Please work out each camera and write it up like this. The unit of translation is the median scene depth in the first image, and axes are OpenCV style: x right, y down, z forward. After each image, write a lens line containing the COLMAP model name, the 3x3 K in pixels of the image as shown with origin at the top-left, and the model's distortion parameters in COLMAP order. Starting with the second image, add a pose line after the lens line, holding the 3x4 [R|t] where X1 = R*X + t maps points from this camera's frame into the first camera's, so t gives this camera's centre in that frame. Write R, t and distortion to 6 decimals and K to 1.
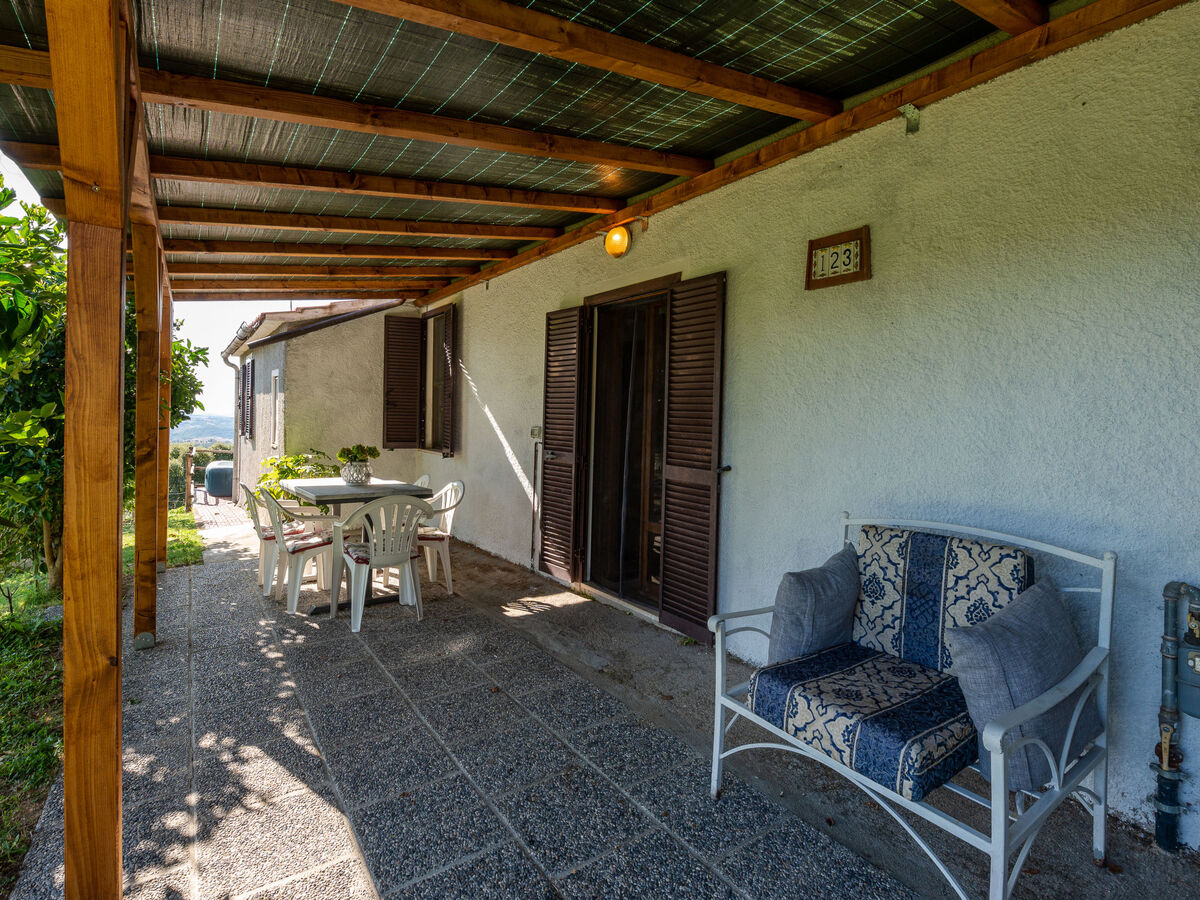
lens RADIAL K [[598.8, 0, 600.0], [0, 598.8, 450.0], [0, 0, 1]] dist [-0.058556, -0.000212]
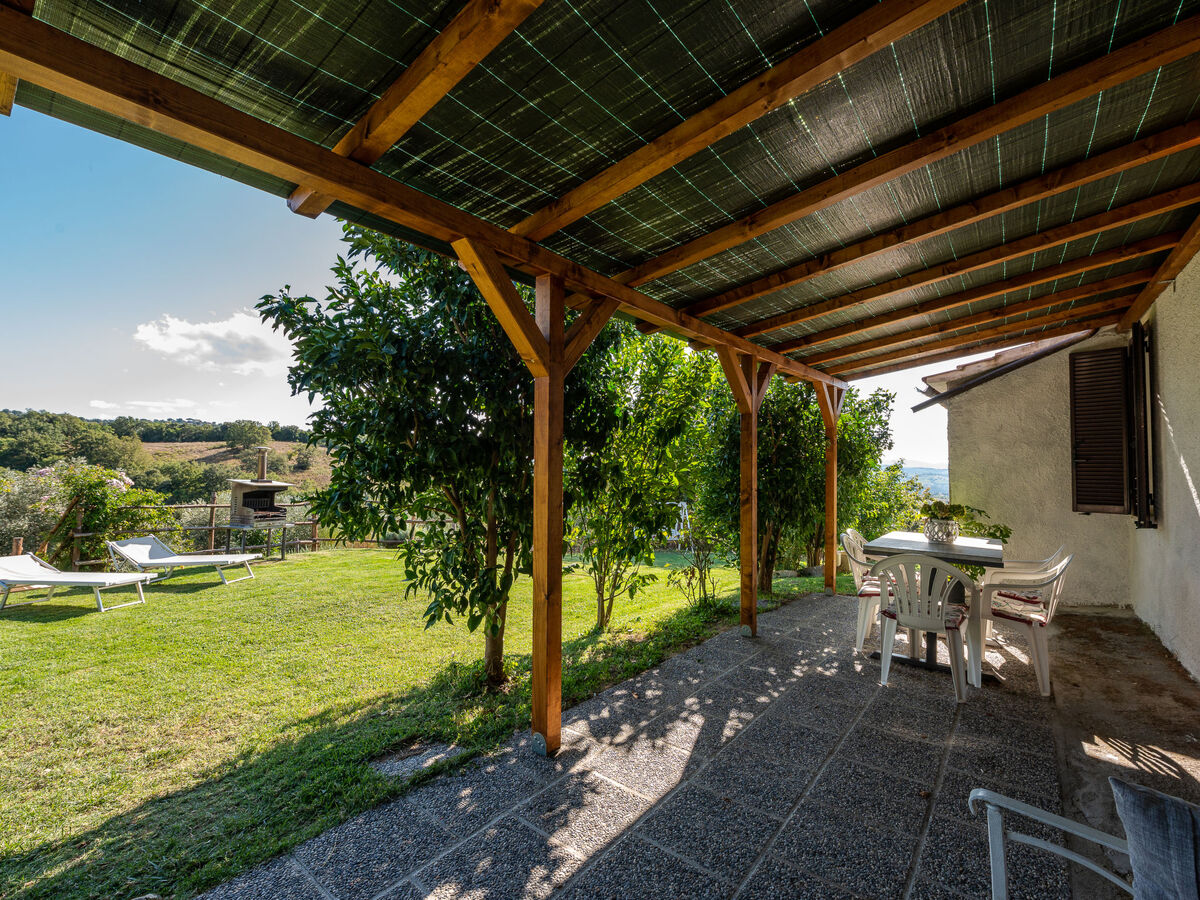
lens RADIAL K [[575.7, 0, 600.0], [0, 575.7, 450.0], [0, 0, 1]] dist [0.019954, -0.000119]
pose [[0.233877, -0.046515, -0.971153, 0.389417], [-0.052822, 0.996772, -0.060463, -0.006382], [0.970830, 0.065439, 0.230665, 0.233816]]
